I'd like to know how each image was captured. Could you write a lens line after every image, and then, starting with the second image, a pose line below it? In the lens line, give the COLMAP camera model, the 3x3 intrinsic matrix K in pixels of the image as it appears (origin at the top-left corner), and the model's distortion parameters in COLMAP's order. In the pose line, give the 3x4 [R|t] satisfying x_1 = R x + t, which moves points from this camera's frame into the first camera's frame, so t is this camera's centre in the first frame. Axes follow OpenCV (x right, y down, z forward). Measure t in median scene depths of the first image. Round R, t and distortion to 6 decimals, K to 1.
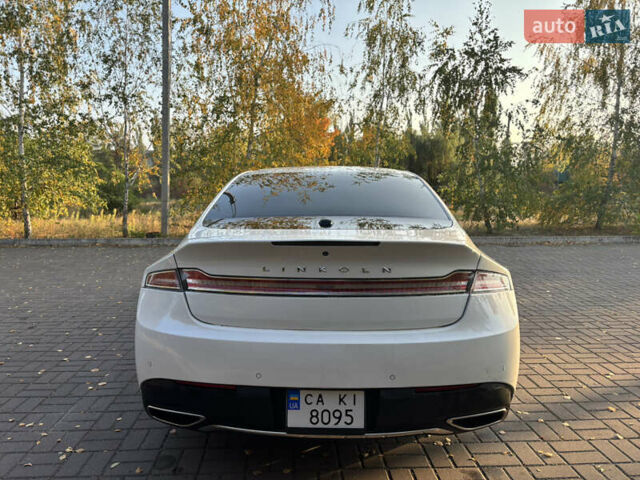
lens RADIAL K [[490.3, 0, 320.0], [0, 490.3, 240.0], [0, 0, 1]] dist [0.012441, -0.007185]
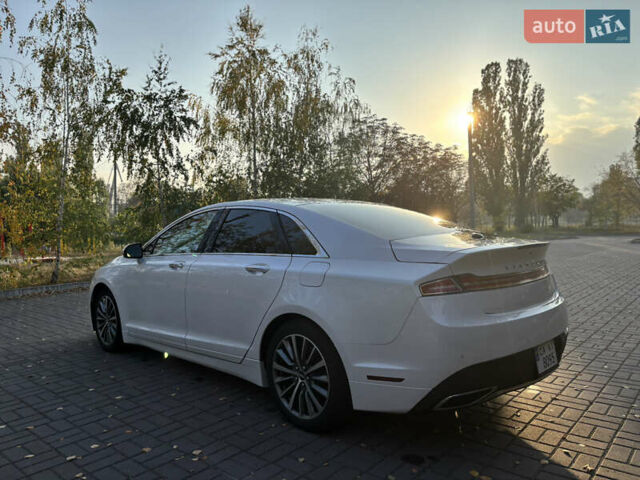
lens RADIAL K [[490.3, 0, 320.0], [0, 490.3, 240.0], [0, 0, 1]] dist [0.012441, -0.007185]
pose [[0.678081, -0.030795, 0.734342, -0.224668], [0.093159, 0.994665, -0.044310, -0.001809], [-0.729060, 0.098457, 0.677332, 0.063105]]
